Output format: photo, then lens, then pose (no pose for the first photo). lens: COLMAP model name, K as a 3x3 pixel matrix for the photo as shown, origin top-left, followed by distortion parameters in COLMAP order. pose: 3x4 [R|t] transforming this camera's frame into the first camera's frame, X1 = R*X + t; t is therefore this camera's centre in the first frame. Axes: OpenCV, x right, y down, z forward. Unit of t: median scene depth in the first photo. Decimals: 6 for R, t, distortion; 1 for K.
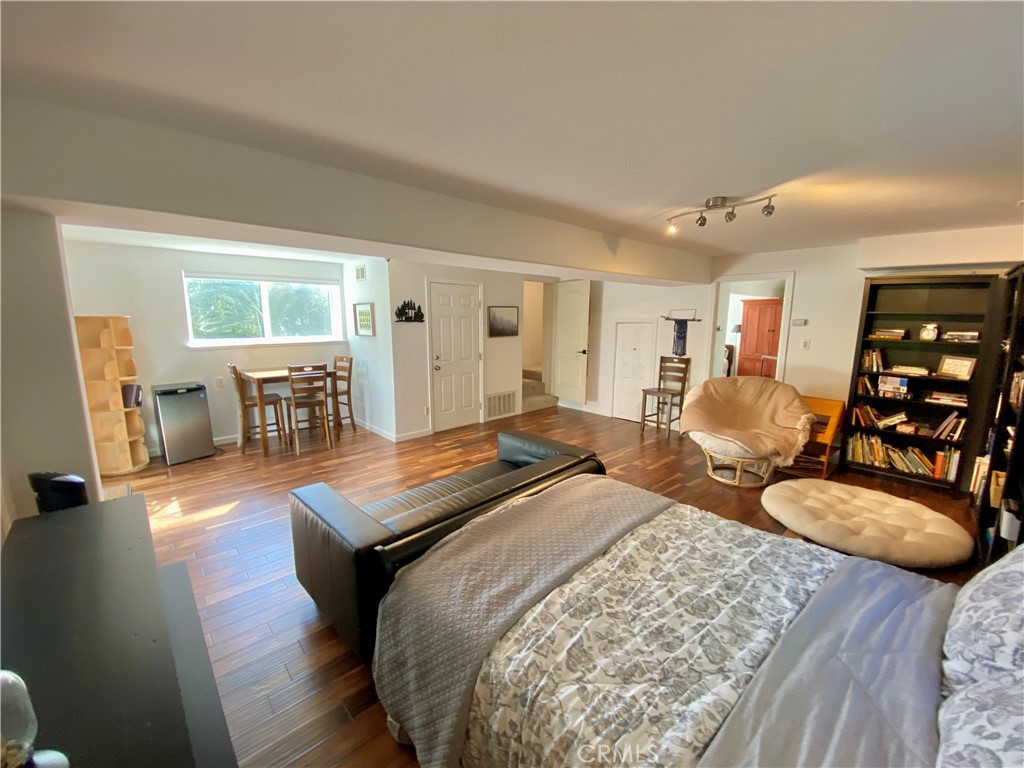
lens RADIAL K [[411.4, 0, 507.9], [0, 411.4, 384.7], [0, 0, 1]] dist [0.036182, -0.028587]
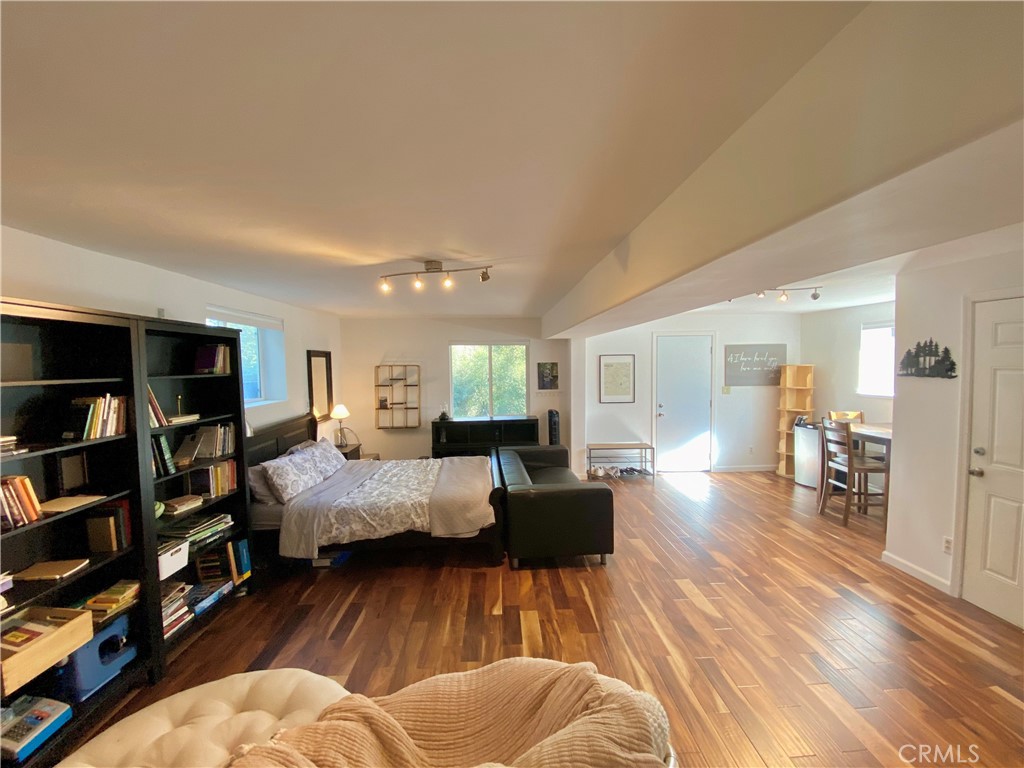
lens RADIAL K [[405.6, 0, 502.7], [0, 405.6, 383.7], [0, 0, 1]] dist [0.010763, -0.012105]
pose [[-0.659545, 0.044460, -0.750349, 0.657364], [-0.109729, 0.981860, 0.154628, -0.185887], [0.743613, 0.184320, -0.642702, 1.039172]]
